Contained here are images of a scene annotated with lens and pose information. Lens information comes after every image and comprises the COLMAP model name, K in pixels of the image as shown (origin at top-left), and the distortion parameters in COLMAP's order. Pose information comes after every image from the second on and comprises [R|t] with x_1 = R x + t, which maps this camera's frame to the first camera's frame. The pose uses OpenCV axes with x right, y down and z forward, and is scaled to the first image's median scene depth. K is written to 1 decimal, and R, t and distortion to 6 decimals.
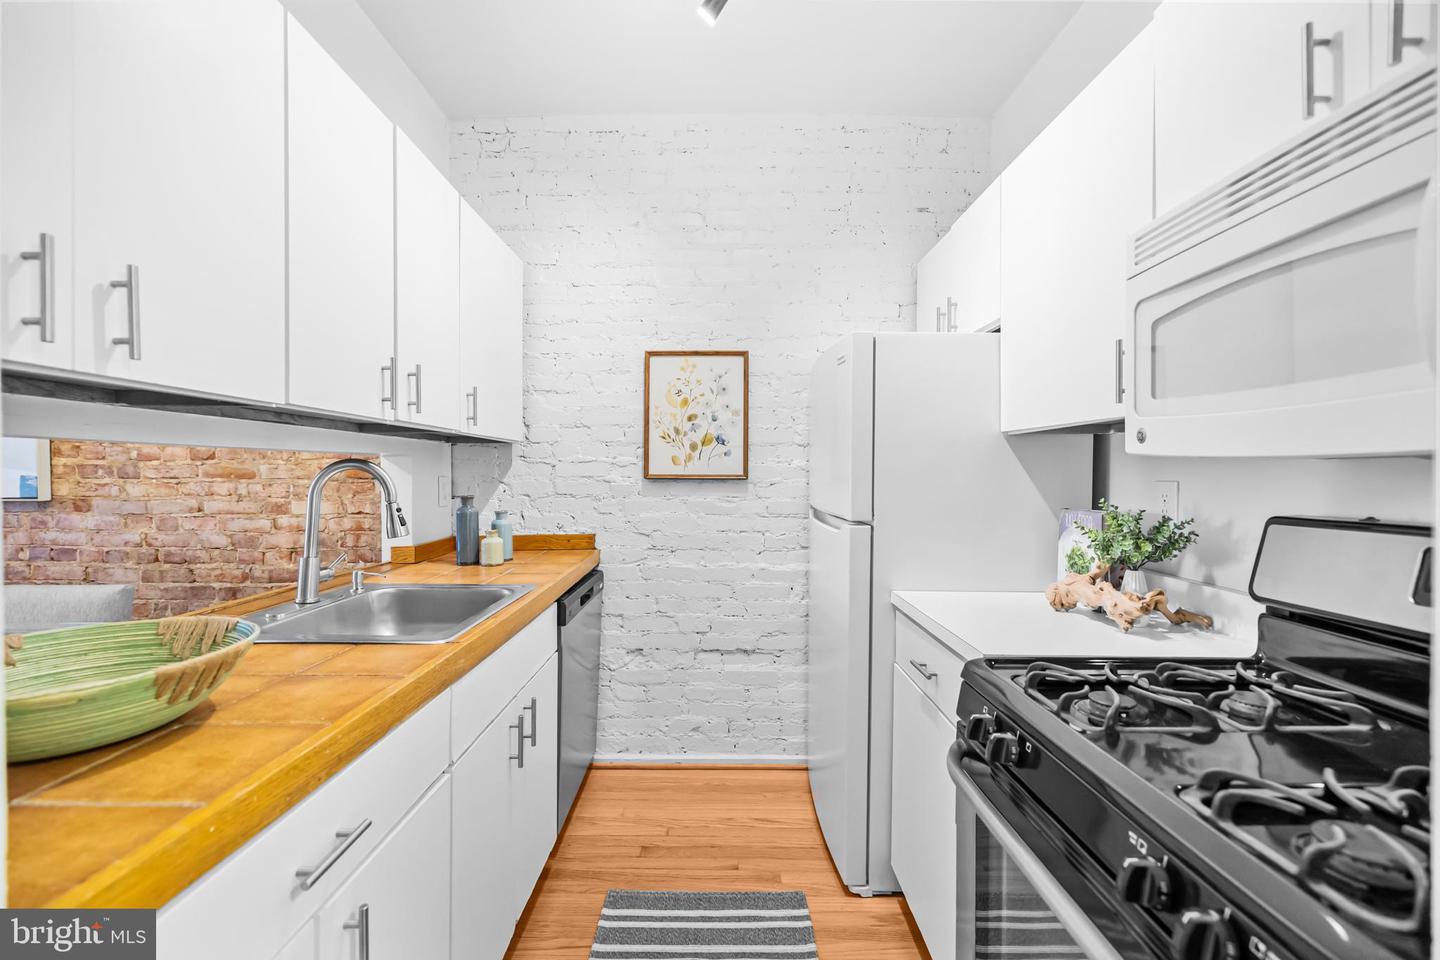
lens RADIAL K [[610.0, 0, 713.9], [0, 610.0, 477.1], [0, 0, 1]] dist [0.003492, 0.000553]
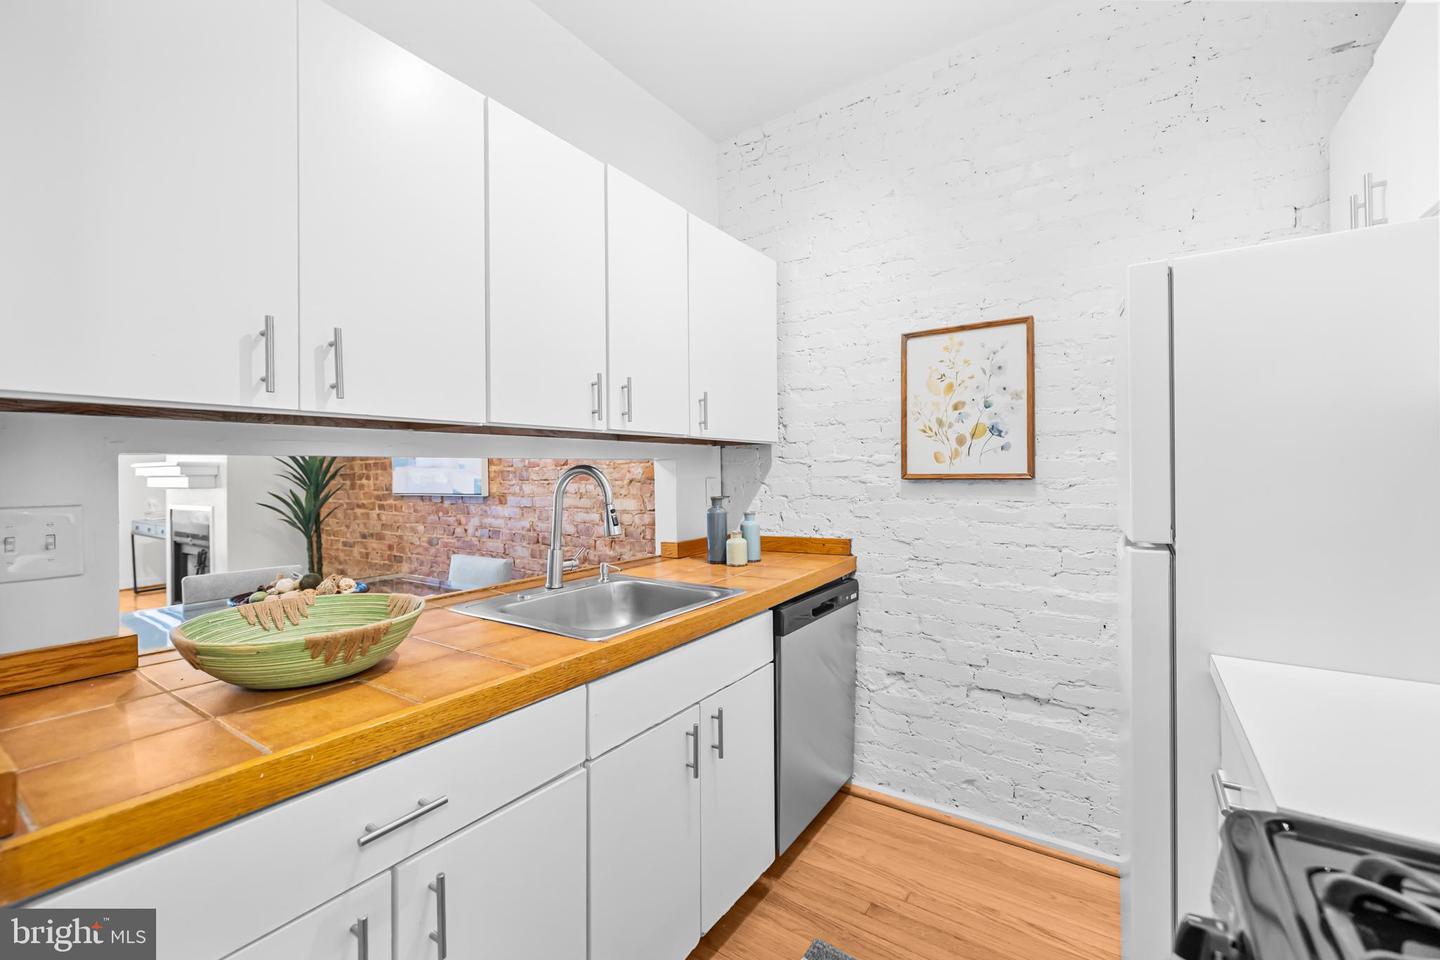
lens RADIAL K [[610.0, 0, 704.4], [0, 610.0, 468.0], [0, 0, 1]] dist [0.003492, 0.000553]
pose [[0.825622, -0.015264, -0.564017, 0.165987], [0.010184, 0.999874, -0.012152, -0.005894], [0.564132, 0.004289, 0.825674, 0.127778]]
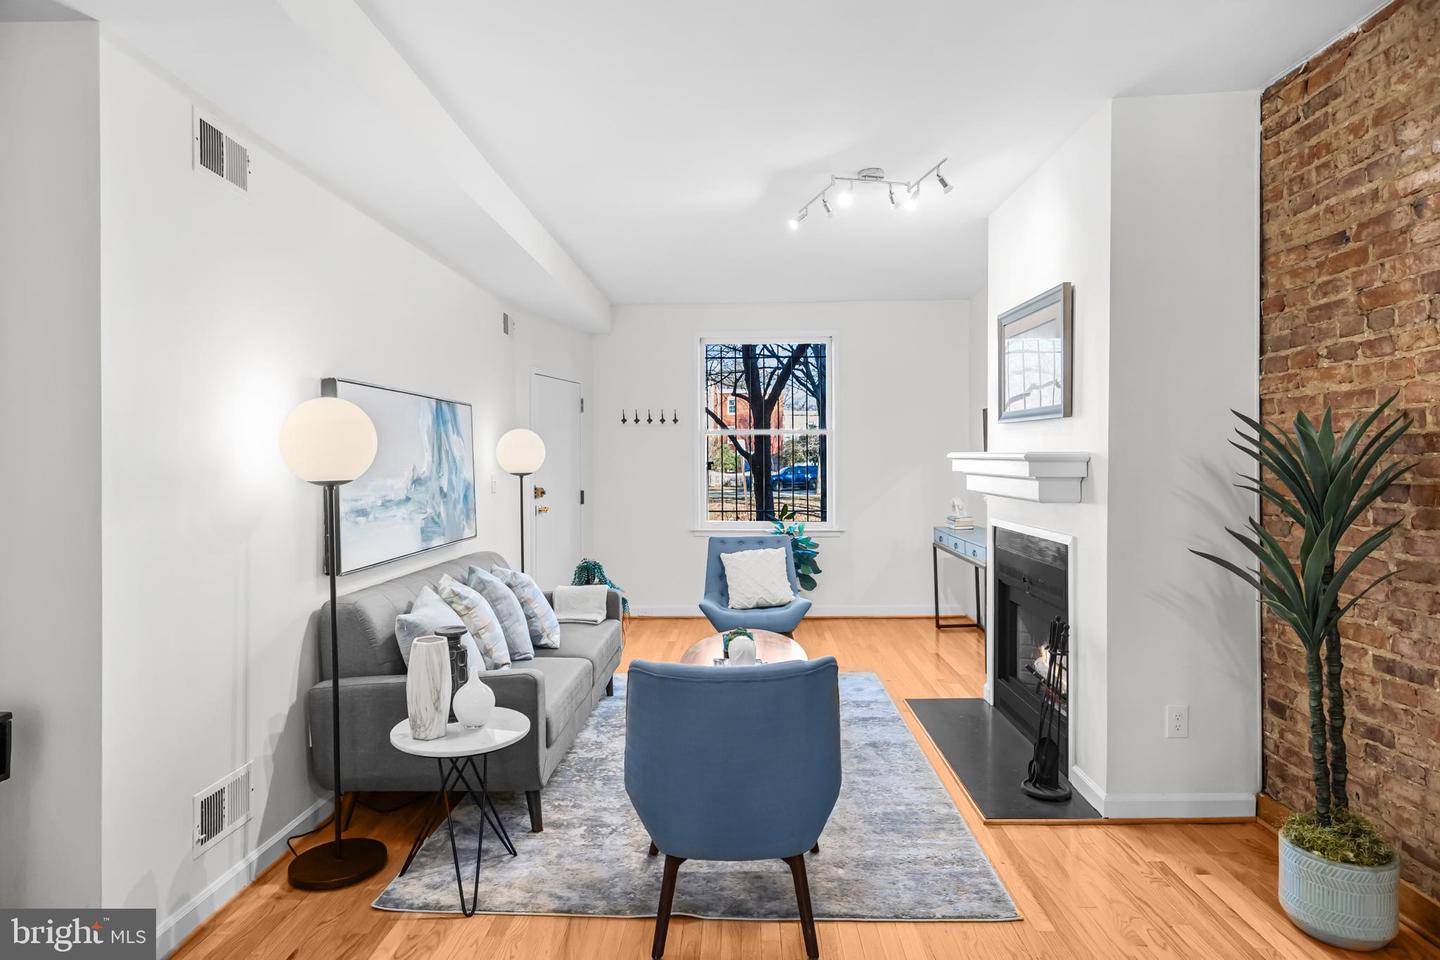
lens RADIAL K [[821.0, 0, 710.4], [0, 821.0, 472.4], [0, 0, 1]] dist [0.002445, -0.001342]
pose [[-0.021212, 0.016619, -0.999637, -1.012060], [-0.003696, 0.999854, 0.016701, -0.056405], [0.999768, 0.004049, -0.021147, 0.303740]]
